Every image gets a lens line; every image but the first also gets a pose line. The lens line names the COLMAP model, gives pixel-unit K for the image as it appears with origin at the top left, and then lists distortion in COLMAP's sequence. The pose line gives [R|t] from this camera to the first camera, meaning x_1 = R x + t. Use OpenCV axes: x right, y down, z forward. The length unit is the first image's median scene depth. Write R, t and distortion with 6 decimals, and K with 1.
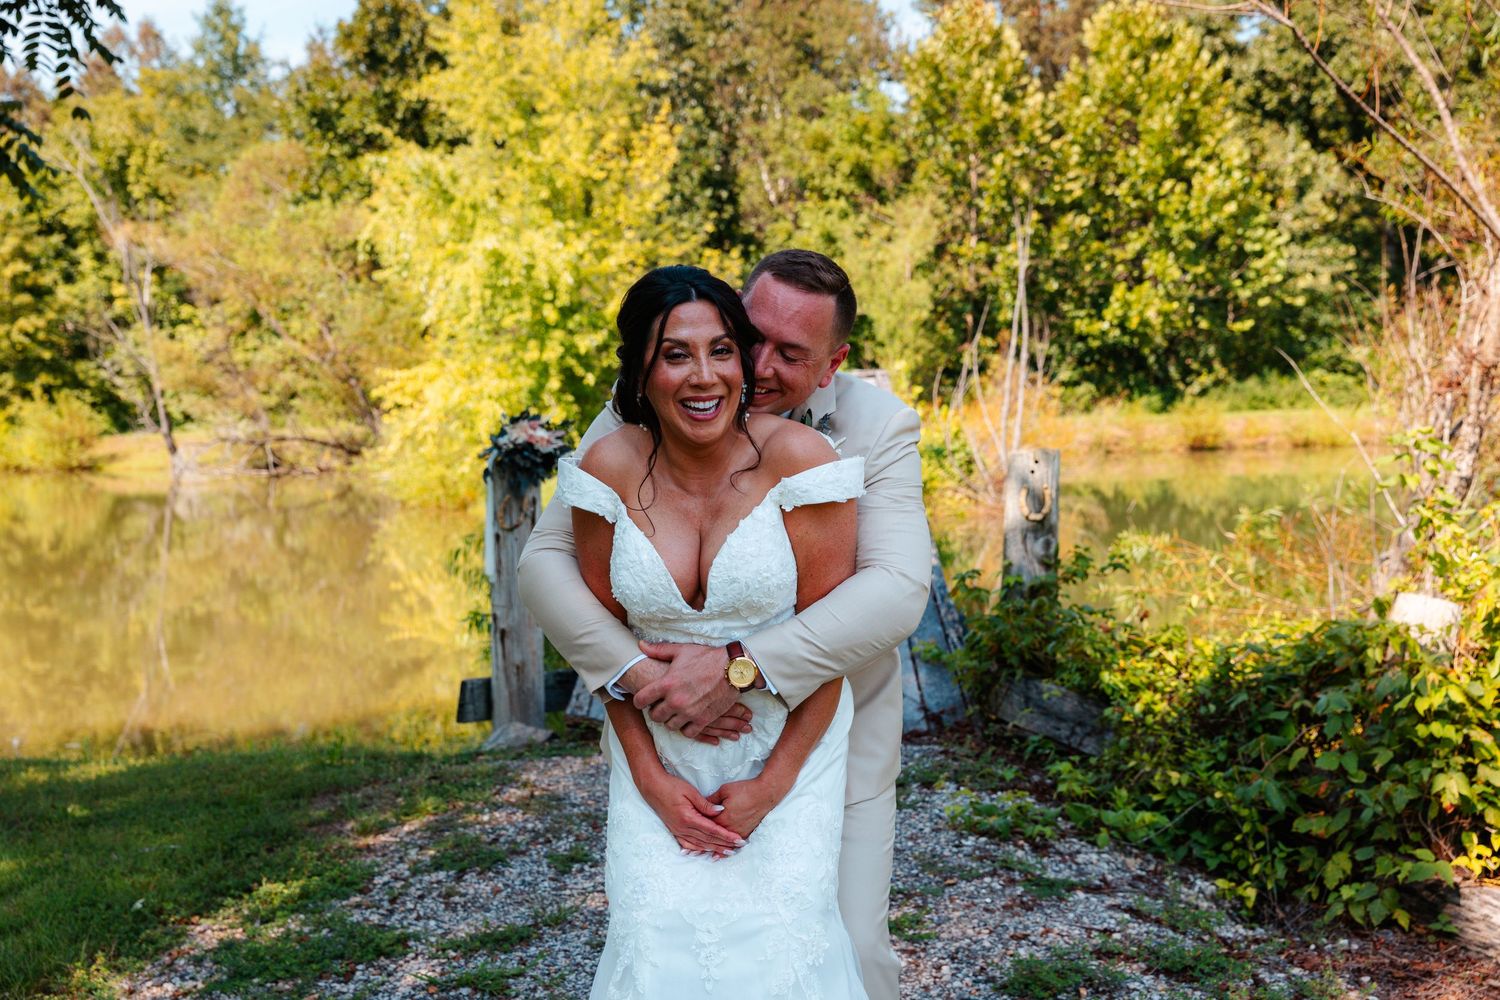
lens RADIAL K [[1787.0, 0, 737.2], [0, 1787.0, 500.9], [0, 0, 1]] dist [-0.001234, 0.000000]
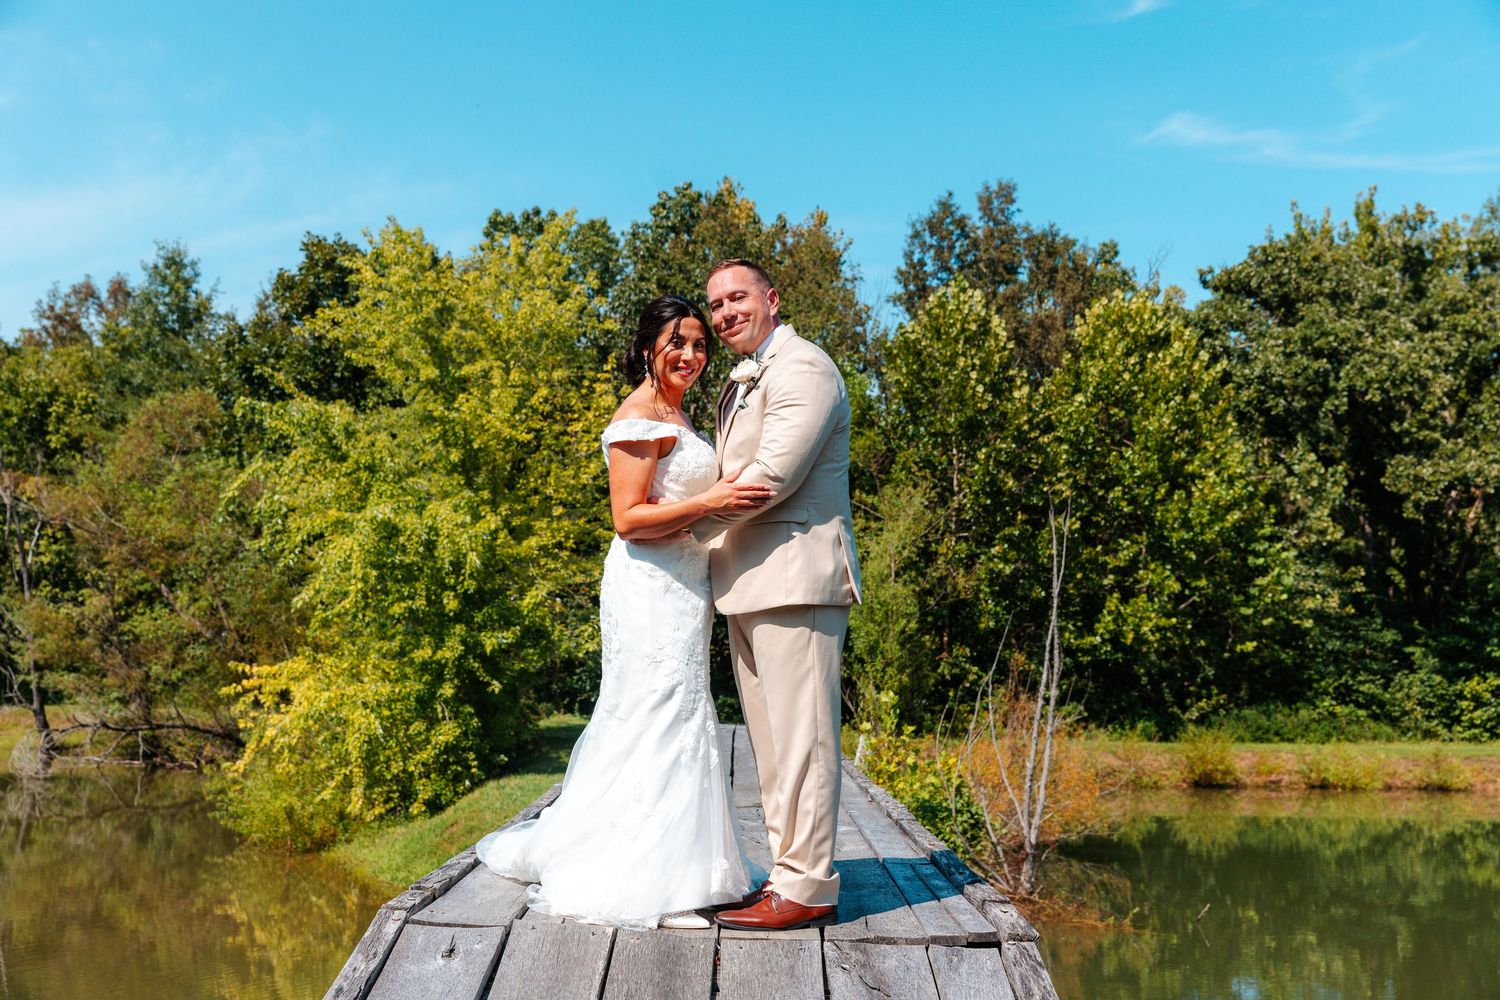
lens RADIAL K [[1728.7, 0, 758.0], [0, 1728.7, 491.5], [0, 0, 1]] dist [0.037972, 0.000000]
pose [[0.998195, 0.051757, 0.030467, 0.003987], [-0.045985, 0.984951, -0.166602, -0.017920], [-0.038632, 0.164900, 0.985553, 0.127788]]
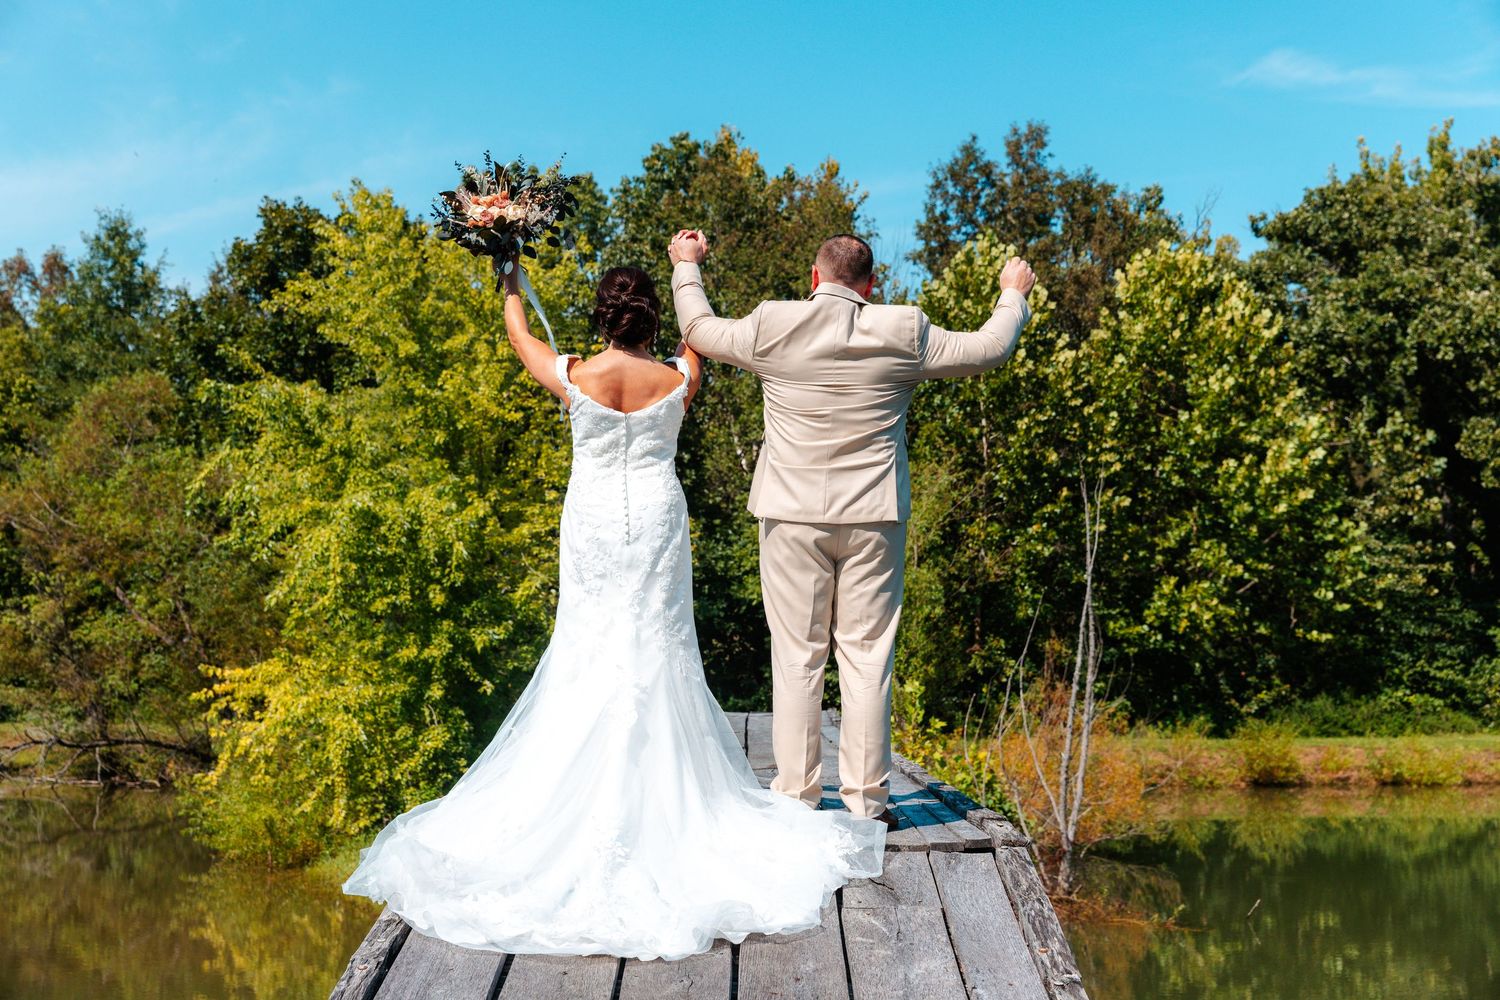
lens RADIAL K [[1934.4, 0, 753.6], [0, 1934.4, 493.2], [0, 0, 1]] dist [0.029788, 0.000000]
pose [[0.999251, 0.030899, 0.023295, 0.003717], [-0.026872, 0.987256, -0.156858, -0.014474], [-0.027845, 0.156114, 0.987346, 0.114701]]
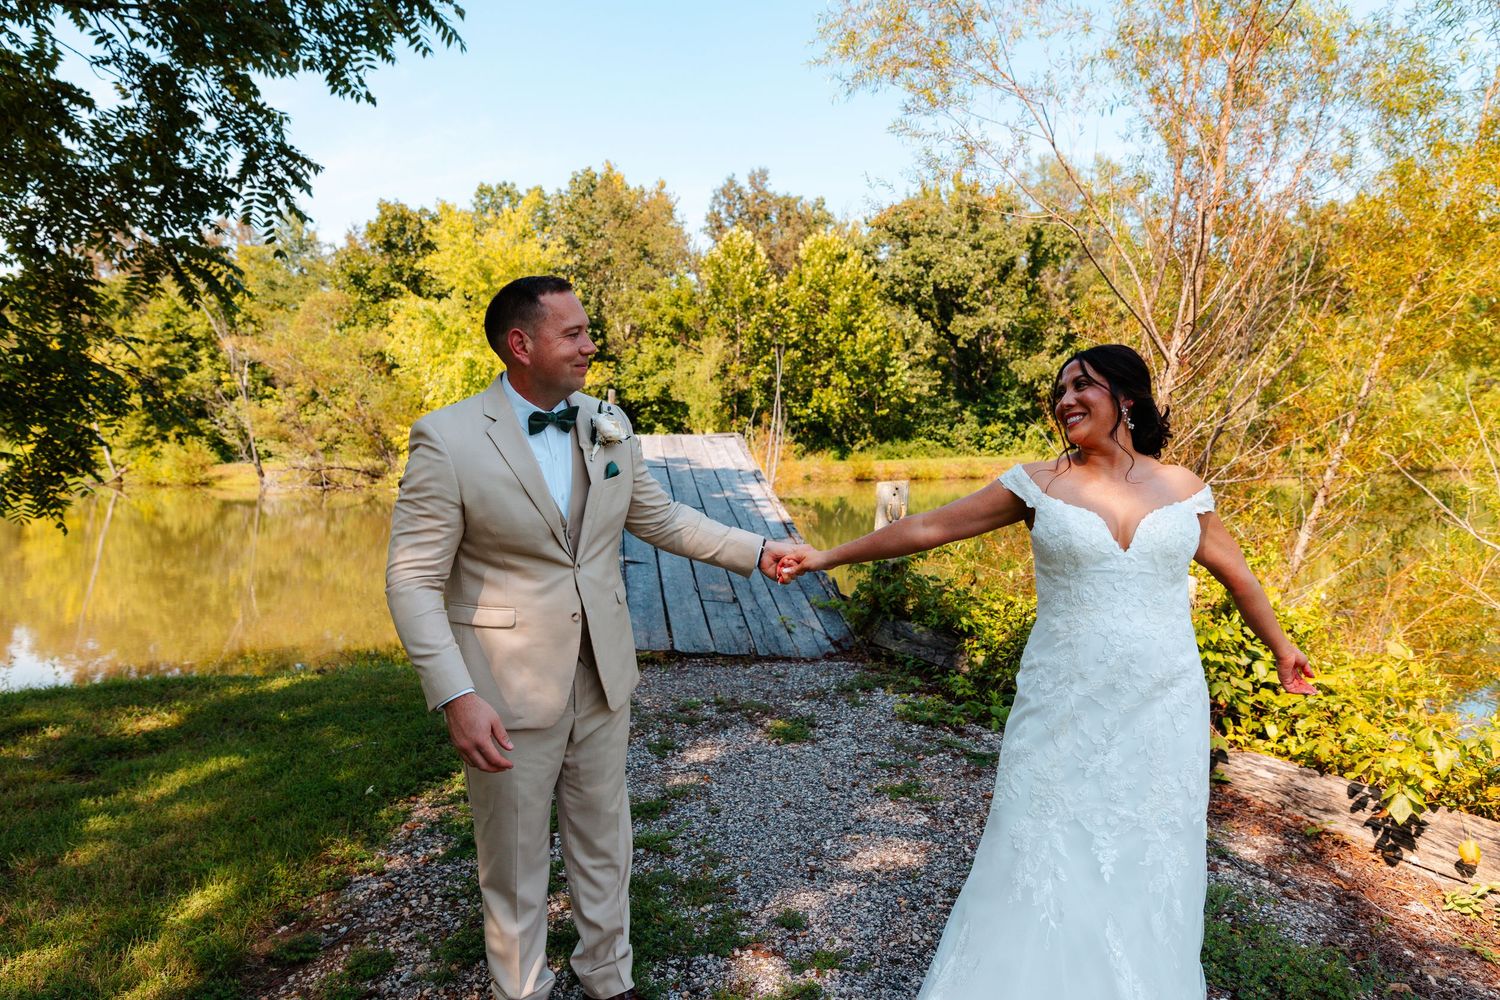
lens RADIAL K [[996.3, 0, 754.9], [0, 996.3, 498.0], [0, 0, 1]] dist [0.006373, -0.010601]
pose [[0.987028, 0.008654, 0.160313, -0.010869], [-0.007249, 0.999930, -0.009346, -0.000374], [-0.160382, 0.008063, 0.987022, 0.010154]]
